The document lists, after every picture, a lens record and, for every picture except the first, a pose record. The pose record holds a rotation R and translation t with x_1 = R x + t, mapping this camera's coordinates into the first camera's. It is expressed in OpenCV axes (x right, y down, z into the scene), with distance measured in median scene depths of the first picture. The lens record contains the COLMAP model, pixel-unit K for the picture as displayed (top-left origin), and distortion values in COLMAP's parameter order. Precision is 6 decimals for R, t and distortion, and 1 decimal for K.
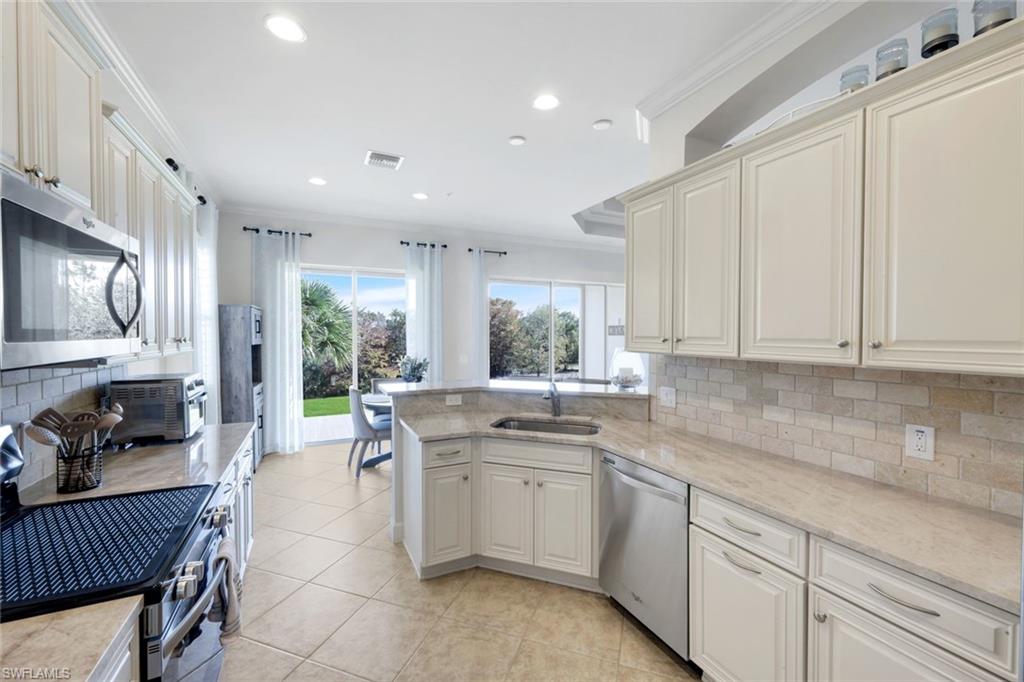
lens RADIAL K [[416.9, 0, 507.9], [0, 416.9, 342.0], [0, 0, 1]] dist [0.000788, -0.000259]
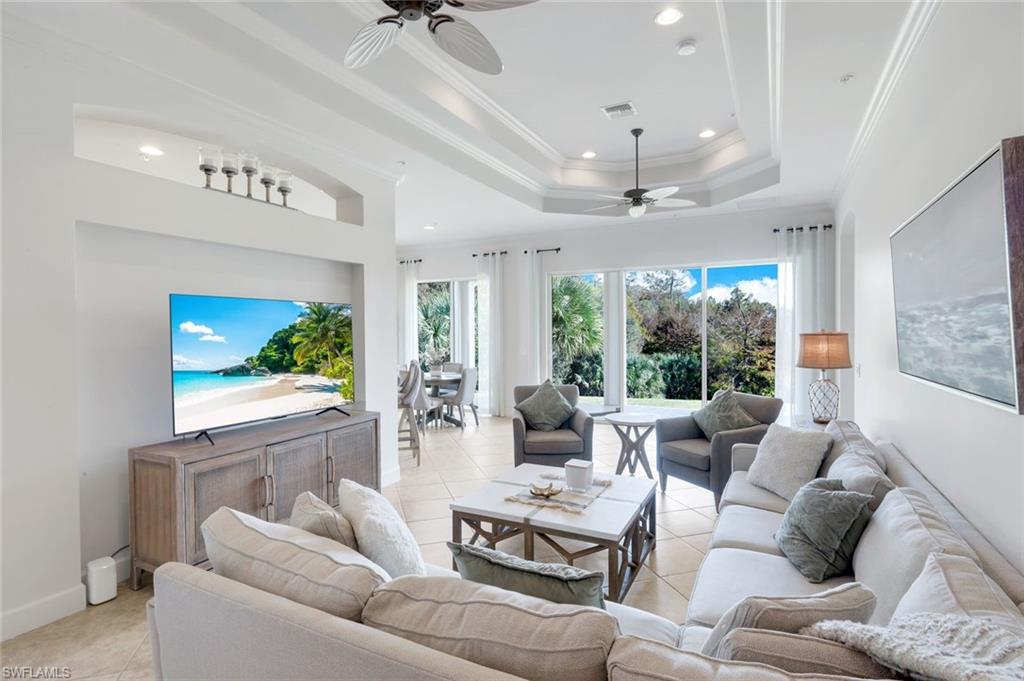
lens RADIAL K [[502.5, 0, 517.0], [0, 502.5, 340.2], [0, 0, 1]] dist [0.003367, 0.000180]
pose [[0.607829, 0.015657, -0.793913, 1.897685], [-0.011422, 0.999875, 0.010974, -0.009732], [0.793985, 0.002398, 0.607932, 0.377199]]
